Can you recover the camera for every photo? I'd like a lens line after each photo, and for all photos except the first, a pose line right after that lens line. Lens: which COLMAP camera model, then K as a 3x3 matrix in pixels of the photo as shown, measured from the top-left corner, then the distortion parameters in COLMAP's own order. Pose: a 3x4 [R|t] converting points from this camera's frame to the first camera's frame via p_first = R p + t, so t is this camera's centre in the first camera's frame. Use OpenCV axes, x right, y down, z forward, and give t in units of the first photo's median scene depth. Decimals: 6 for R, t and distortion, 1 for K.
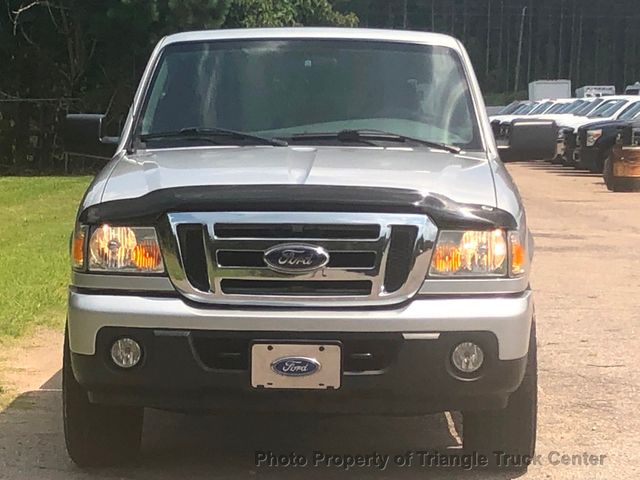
lens RADIAL K [[2272.1, 0, 320.0], [0, 2272.1, 240.0], [0, 0, 1]] dist [0.053670, 0.224117]
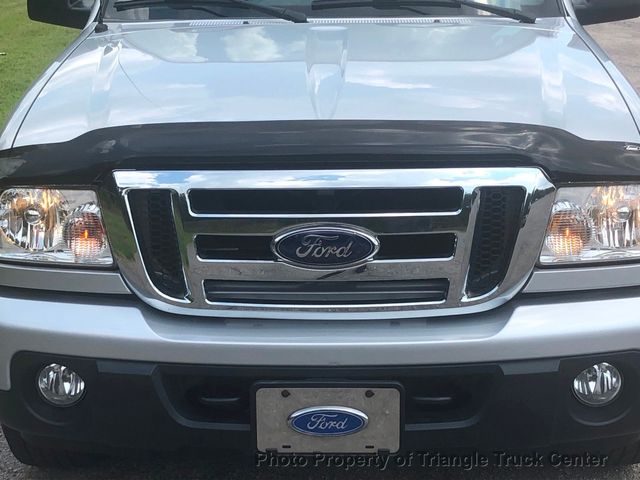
lens RADIAL K [[1267.6, 0, 320.0], [0, 1267.6, 240.0], [0, 0, 1]] dist [0.156247, -0.422693]
pose [[0.999782, -0.018862, -0.008902, -0.008732], [0.020139, 0.984053, 0.176734, -0.053427], [0.005427, -0.176875, 0.984218, 0.665162]]
